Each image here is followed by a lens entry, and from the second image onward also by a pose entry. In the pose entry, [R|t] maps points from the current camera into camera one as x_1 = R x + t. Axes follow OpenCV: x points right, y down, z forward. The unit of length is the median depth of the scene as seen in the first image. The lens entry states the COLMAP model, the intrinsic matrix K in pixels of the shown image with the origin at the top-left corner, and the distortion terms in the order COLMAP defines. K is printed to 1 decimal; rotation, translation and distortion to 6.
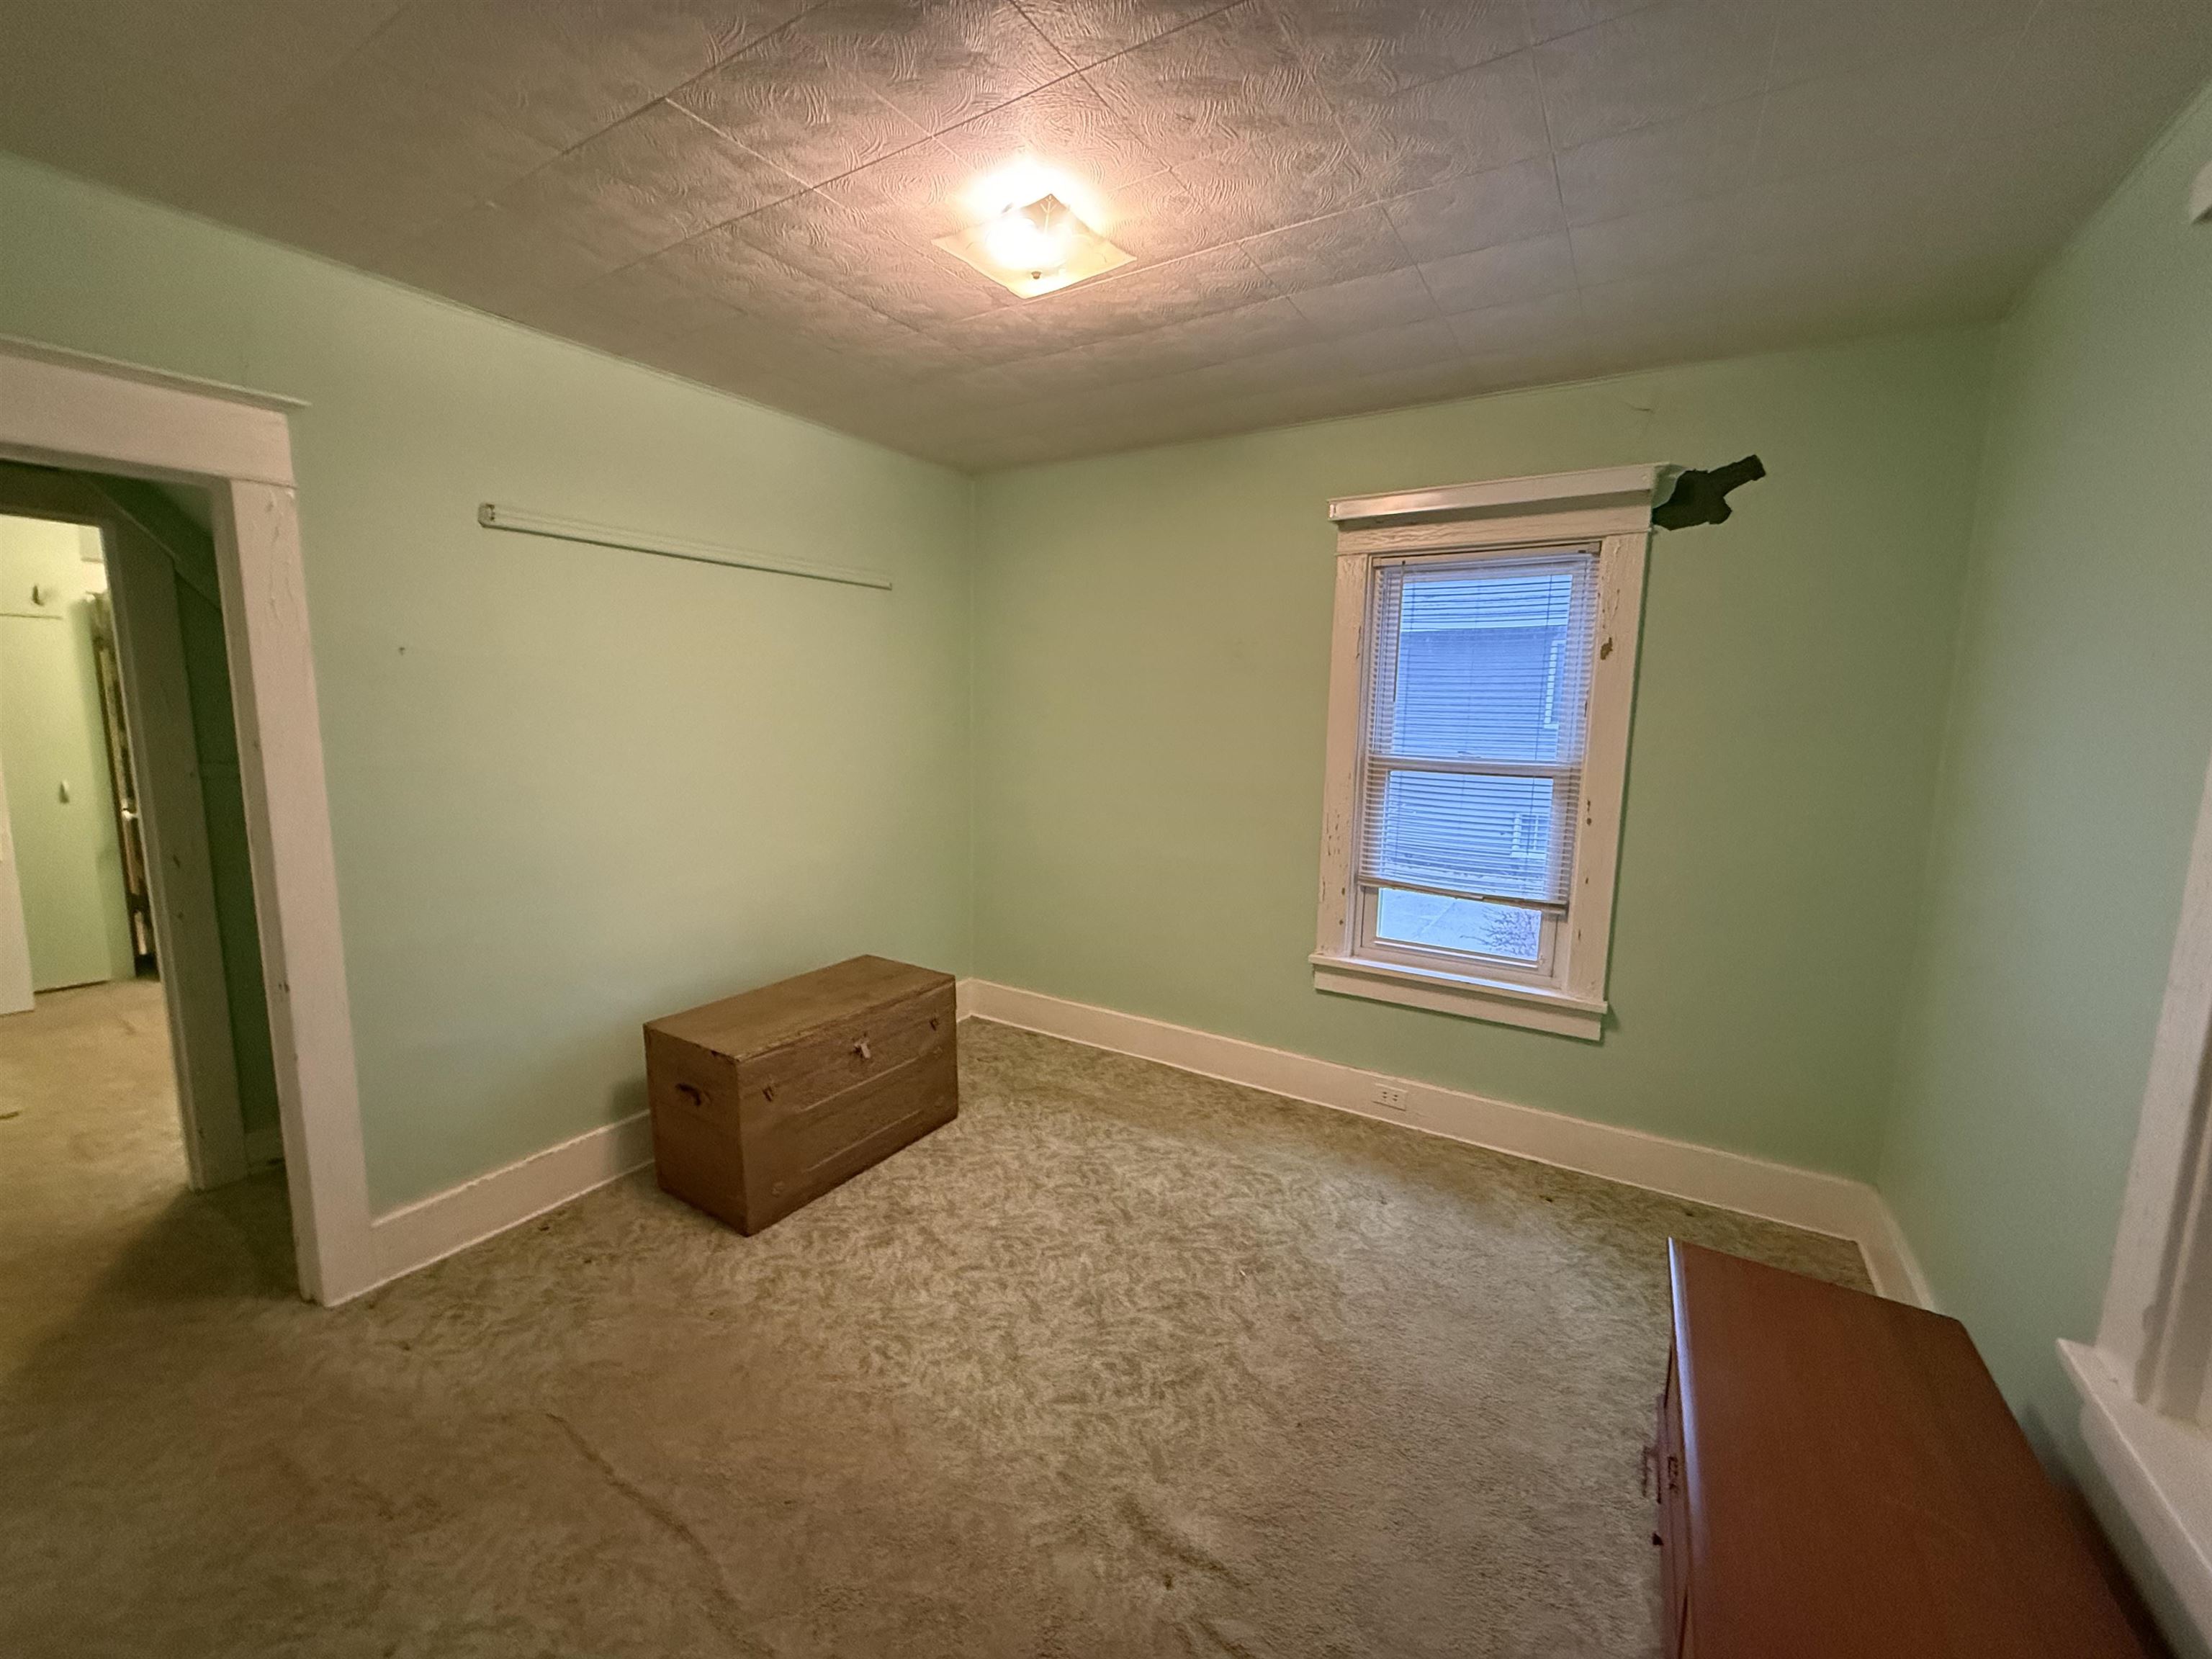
lens RADIAL K [[872.7, 0, 1106.5], [0, 872.7, 830.8], [0, 0, 1]] dist [-0.000293, 0.000385]
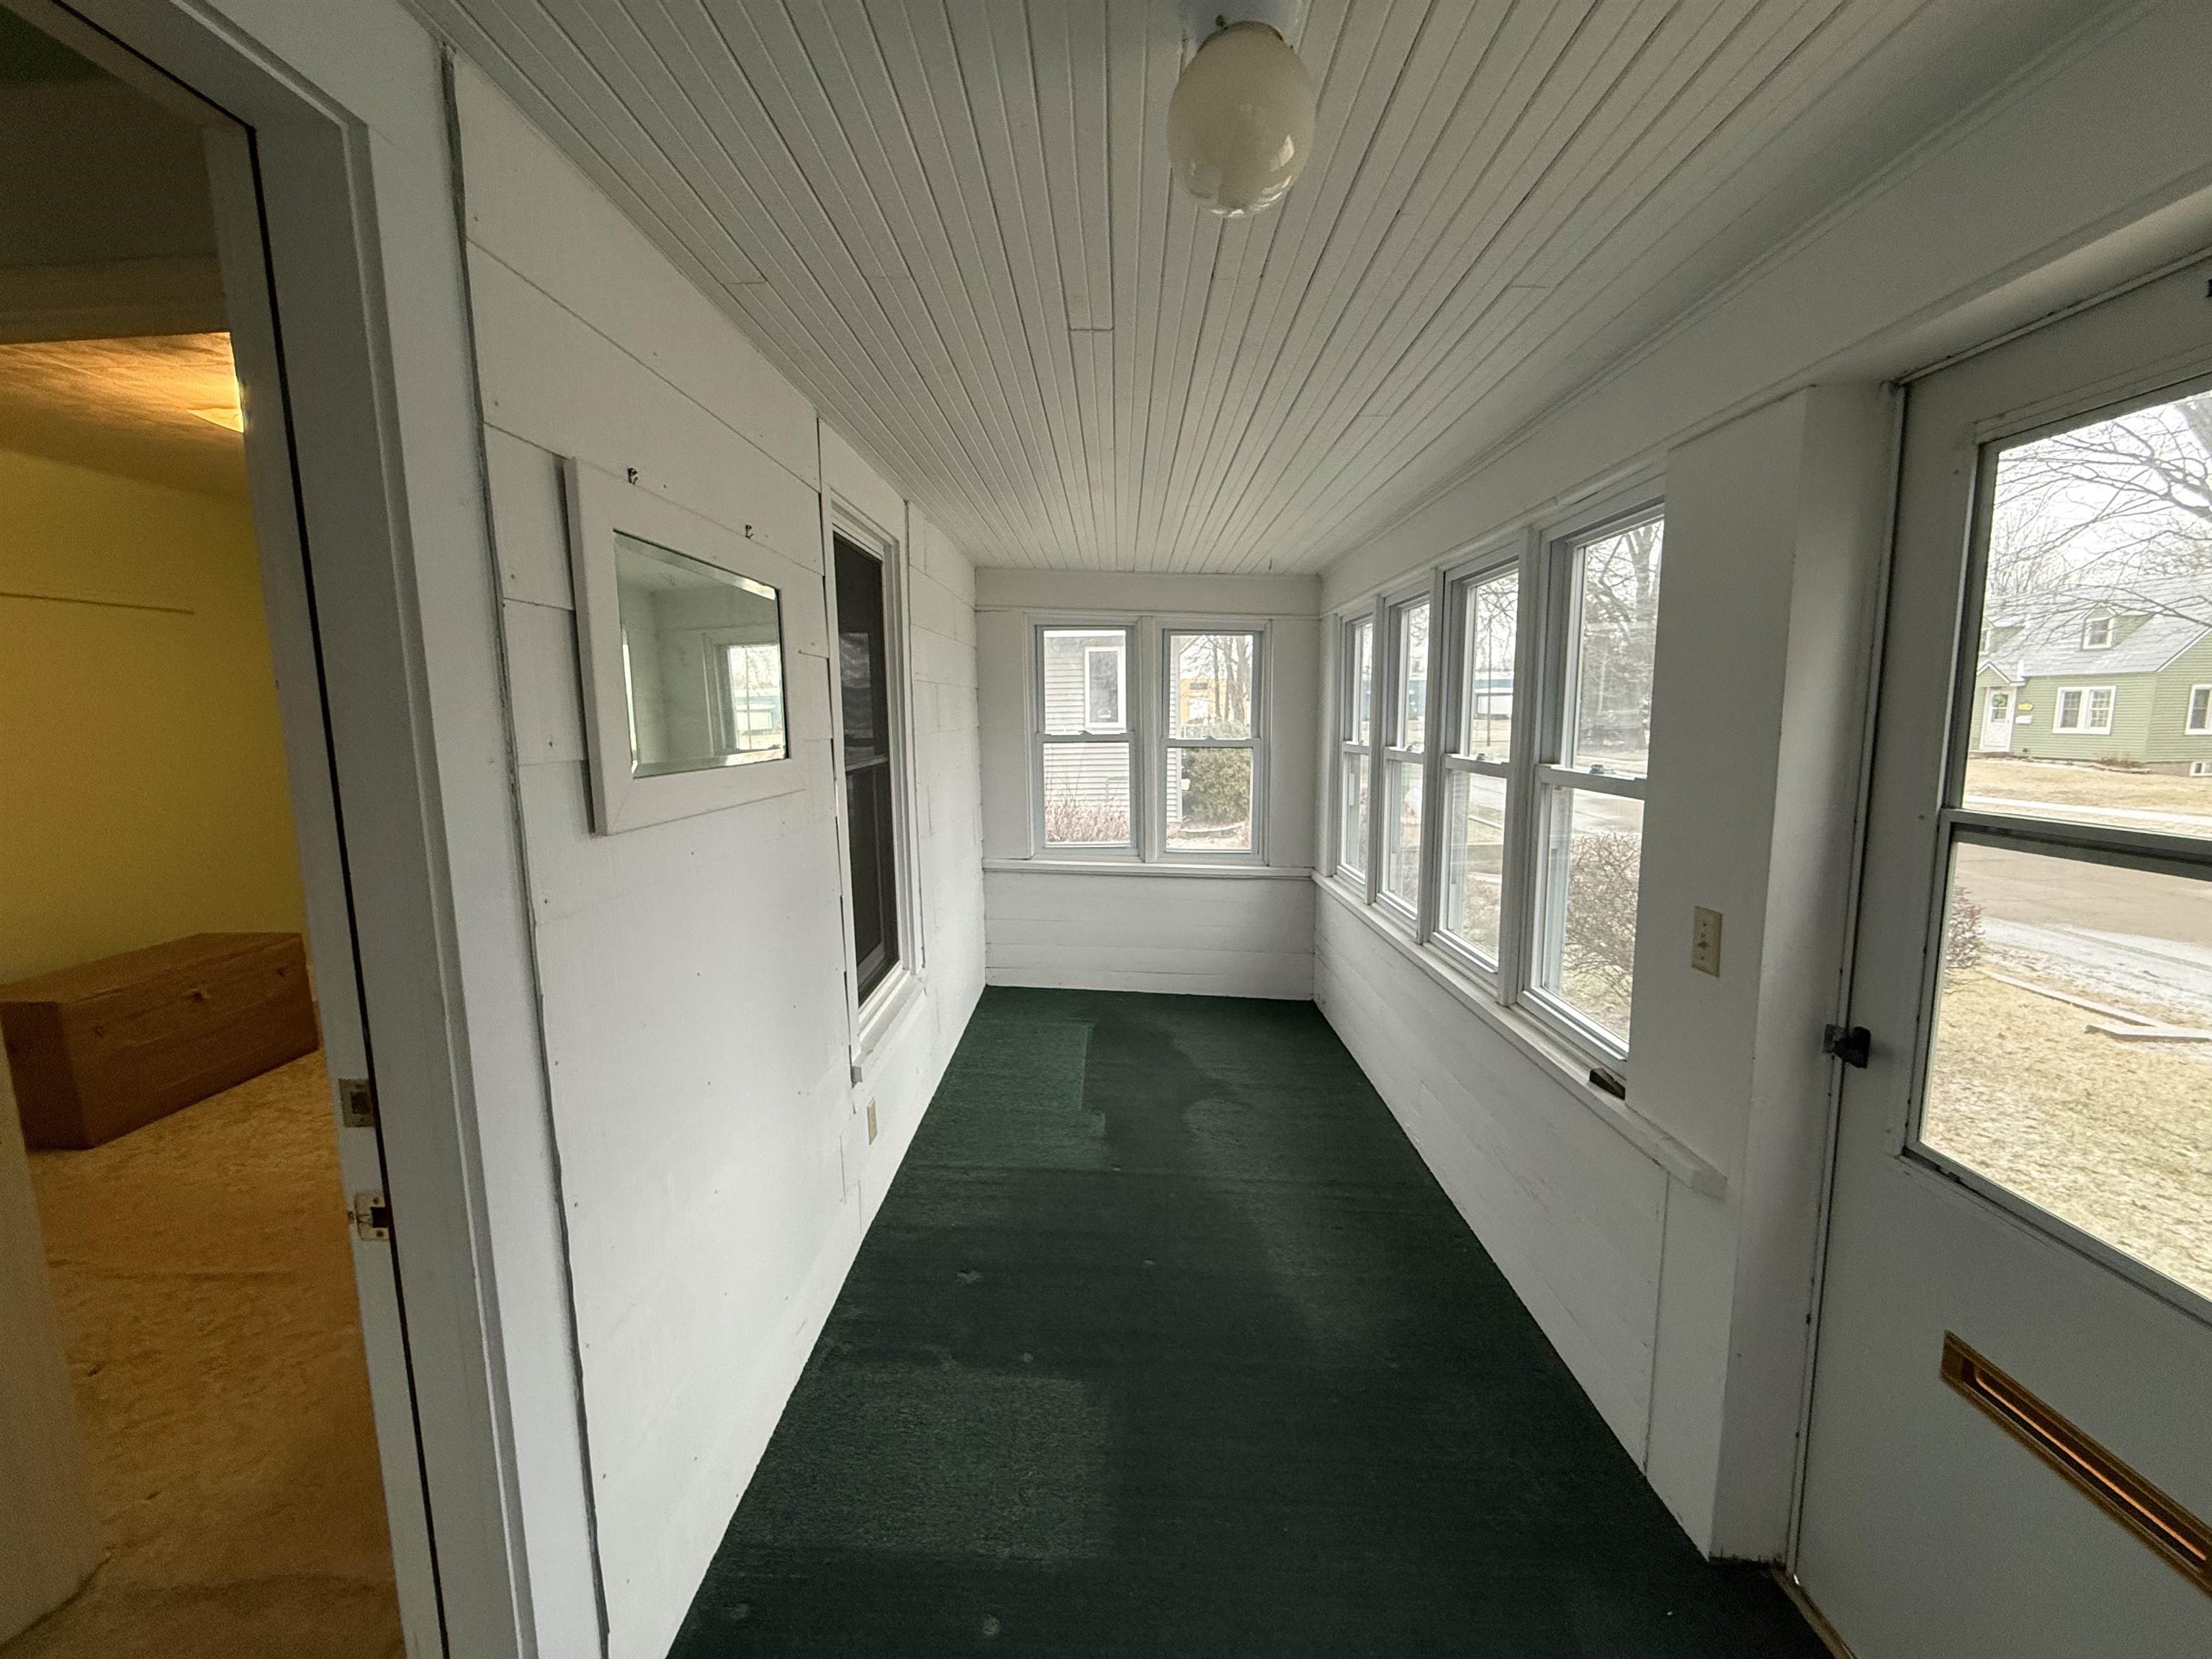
lens RADIAL K [[872.7, 0, 1104.7], [0, 872.7, 830.7], [0, 0, 1]] dist [-0.000293, 0.000385]
pose [[0.859870, -0.095163, 0.501565, 0.243074], [0.095940, 0.995090, 0.024325, 0.124447], [-0.501417, 0.027203, 0.864778, -0.787438]]
